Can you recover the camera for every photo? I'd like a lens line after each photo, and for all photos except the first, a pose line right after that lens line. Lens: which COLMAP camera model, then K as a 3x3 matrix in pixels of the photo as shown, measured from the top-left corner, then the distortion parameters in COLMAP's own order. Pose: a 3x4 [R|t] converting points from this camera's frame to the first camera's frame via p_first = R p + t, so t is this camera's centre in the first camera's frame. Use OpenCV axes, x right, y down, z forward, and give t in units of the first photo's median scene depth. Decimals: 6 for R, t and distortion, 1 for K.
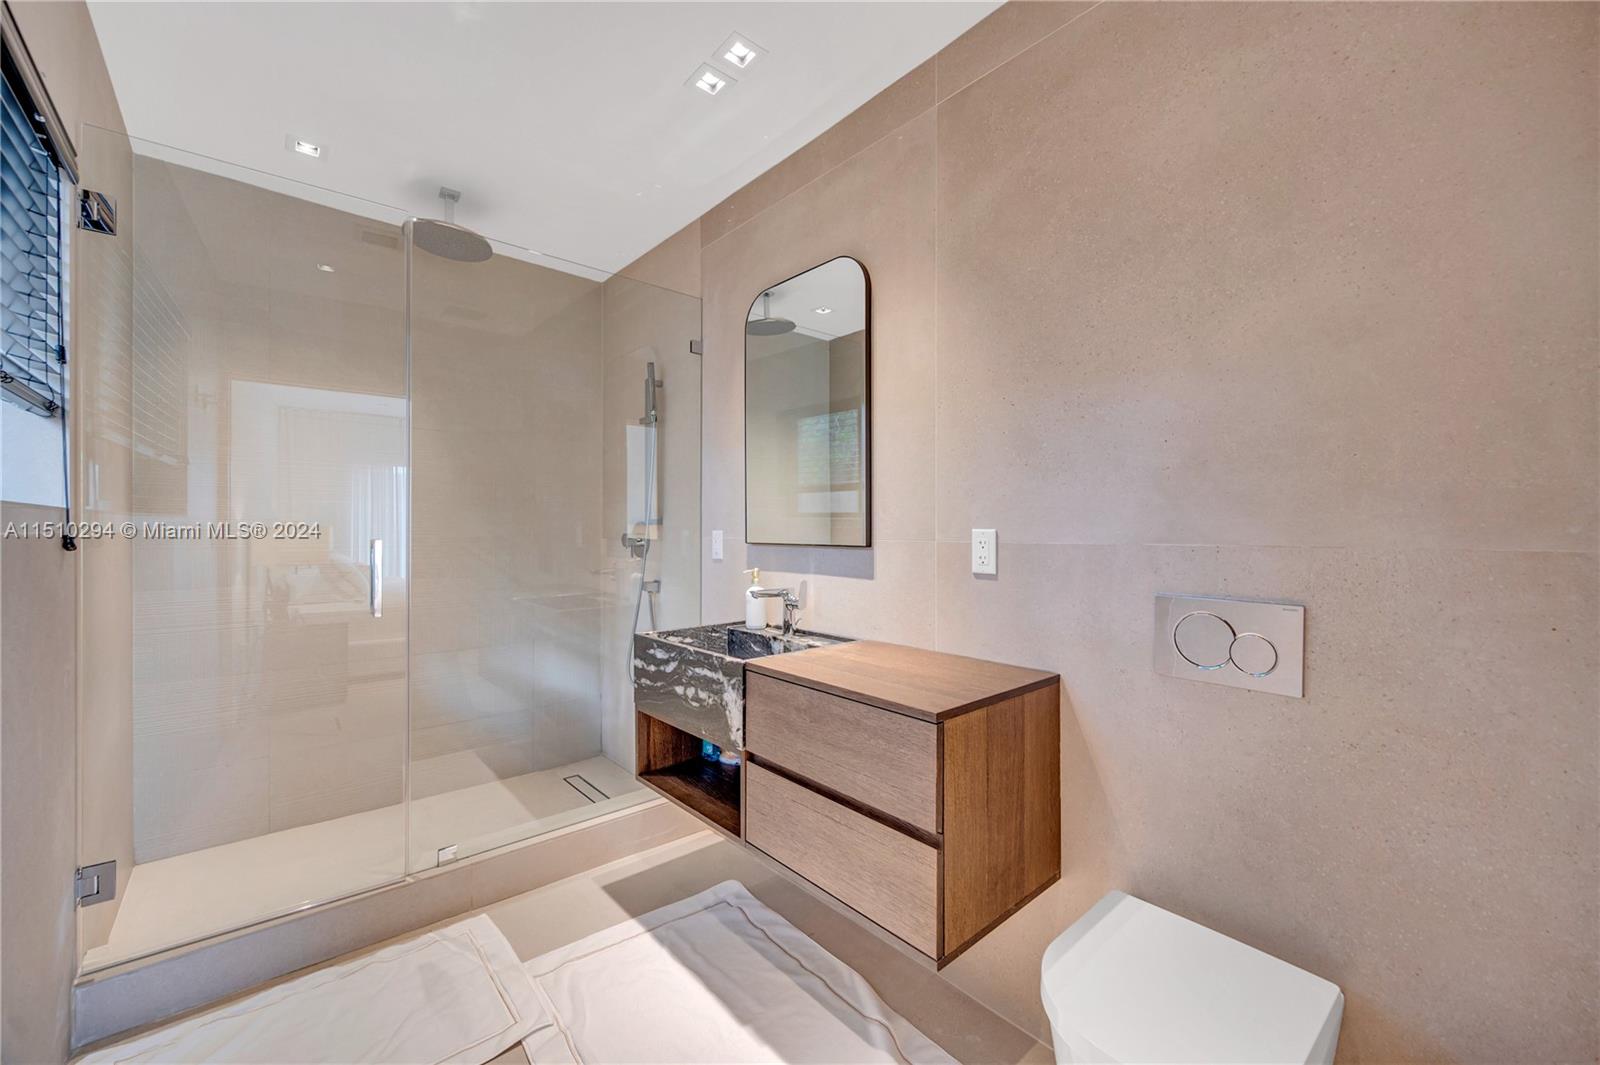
lens RADIAL K [[630.1, 0, 803.3], [0, 630.1, 531.8], [0, 0, 1]] dist [-0.001046, 0.000044]
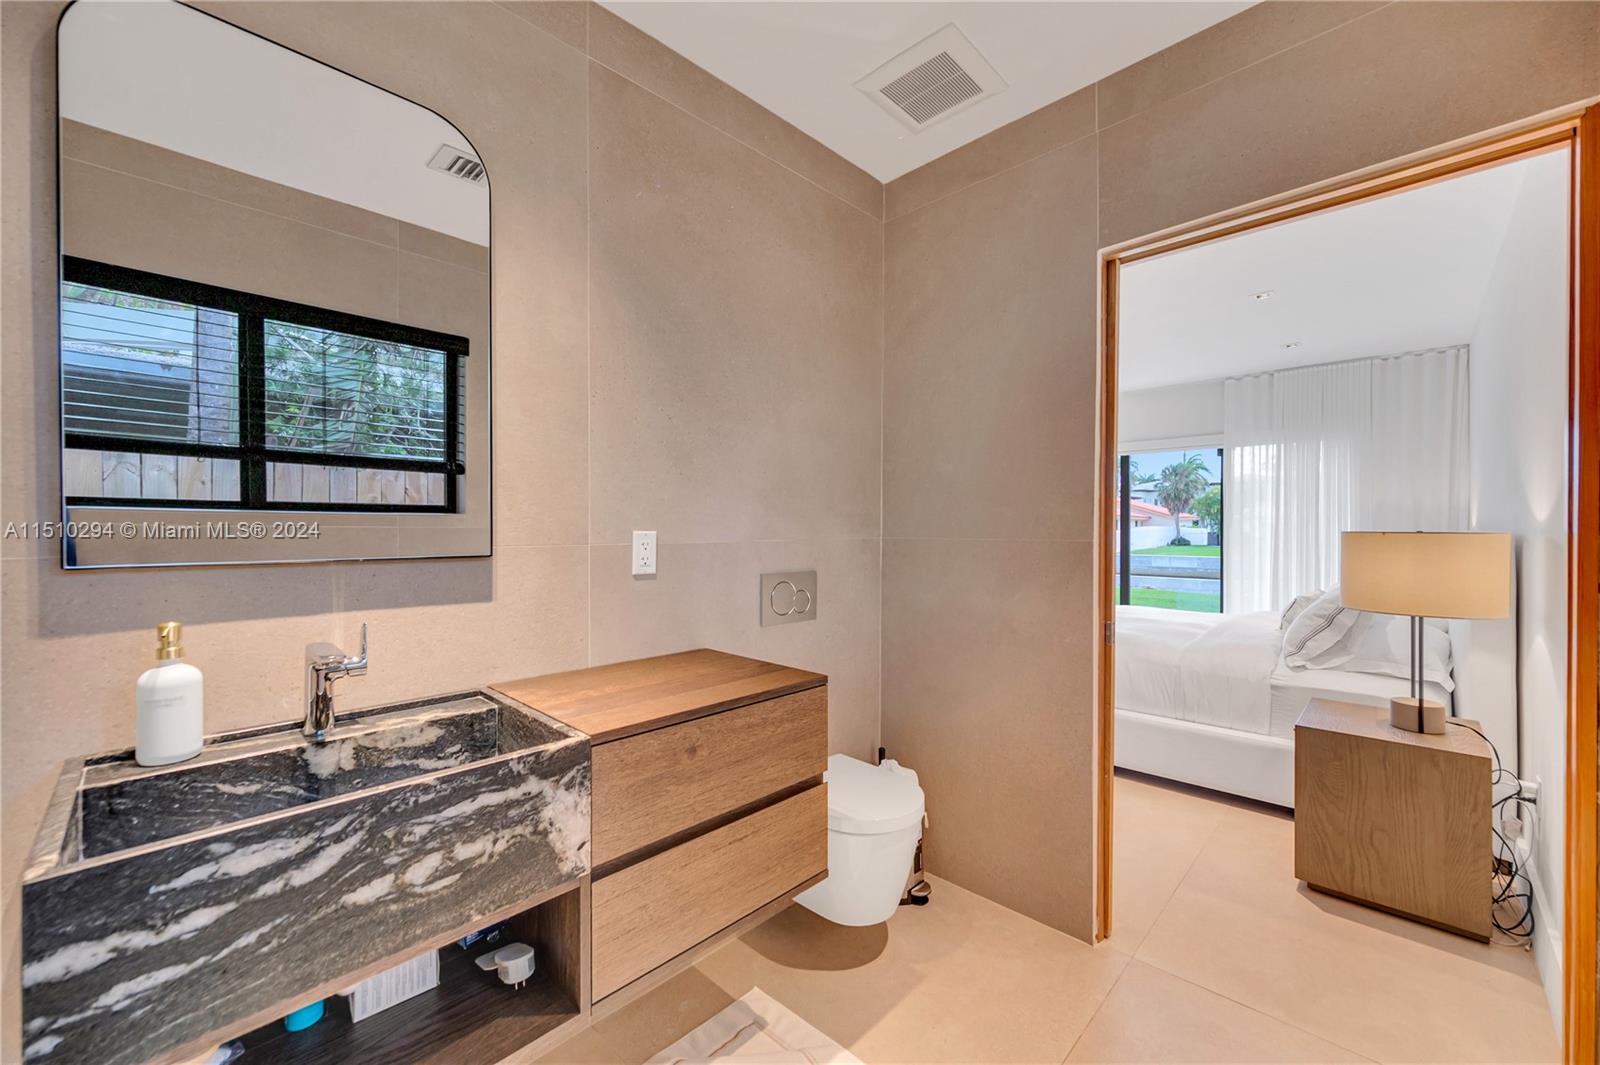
lens RADIAL K [[630.1, 0, 803.3], [0, 630.1, 531.8], [0, 0, 1]] dist [-0.001046, 0.000044]
pose [[-0.081199, -0.007073, 0.996673, -0.723070], [0.003365, 0.999967, 0.007370, -0.009204], [-0.996692, 0.003952, -0.081173, 0.786810]]
